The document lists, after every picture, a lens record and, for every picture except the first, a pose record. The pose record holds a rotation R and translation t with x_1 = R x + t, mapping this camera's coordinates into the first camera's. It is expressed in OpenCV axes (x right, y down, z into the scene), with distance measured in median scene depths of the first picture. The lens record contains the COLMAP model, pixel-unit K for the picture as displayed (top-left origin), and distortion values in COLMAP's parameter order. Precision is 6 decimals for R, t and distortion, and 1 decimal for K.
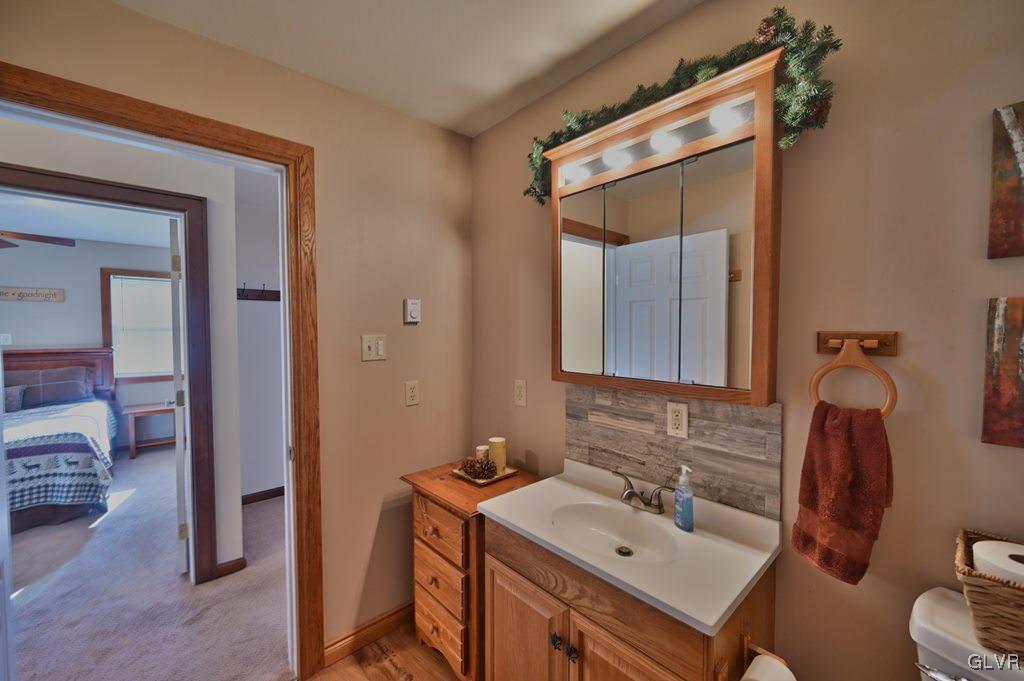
lens RADIAL K [[403.8, 0, 516.7], [0, 403.8, 345.9], [0, 0, 1]] dist [-0.001628, -0.000172]
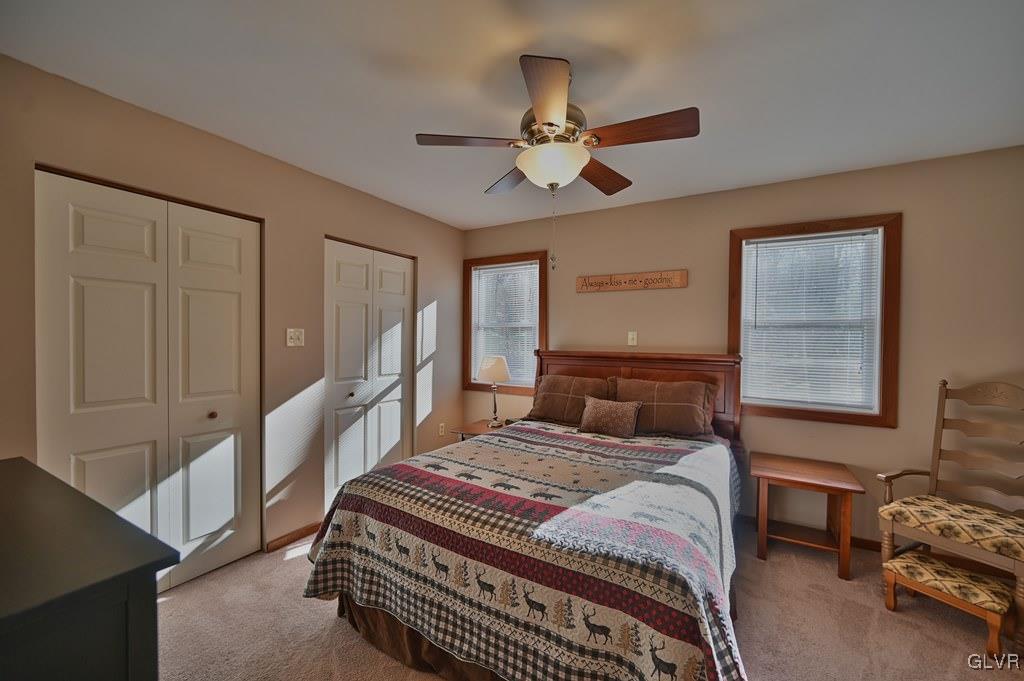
lens RADIAL K [[403.8, 0, 511.3], [0, 403.8, 342.7], [0, 0, 1]] dist [-0.001628, -0.000172]
pose [[0.293874, 0.016571, -0.955700, -0.758762], [-0.046547, 0.998912, 0.003007, -0.000148], [0.954710, 0.043601, 0.294326, 0.710345]]
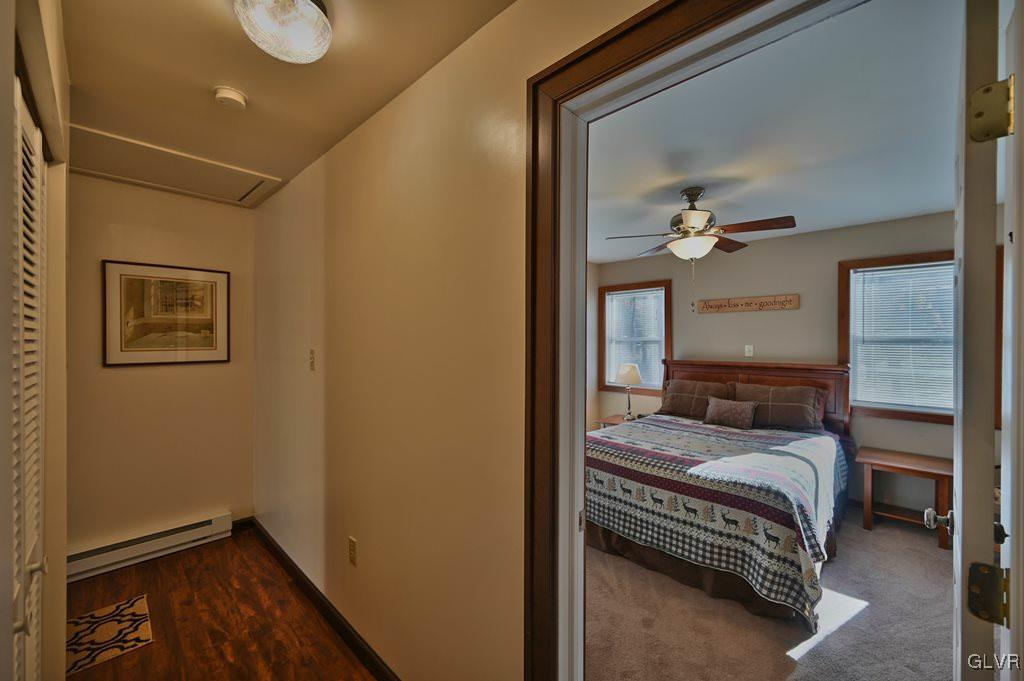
lens RADIAL K [[403.8, 0, 507.6], [0, 403.8, 341.0], [0, 0, 1]] dist [-0.001628, -0.000172]
pose [[0.053209, 0.000968, -0.998583, -0.426159], [-0.041229, 0.999149, -0.001229, -0.020435], [0.997732, 0.041236, 0.053203, 0.482010]]
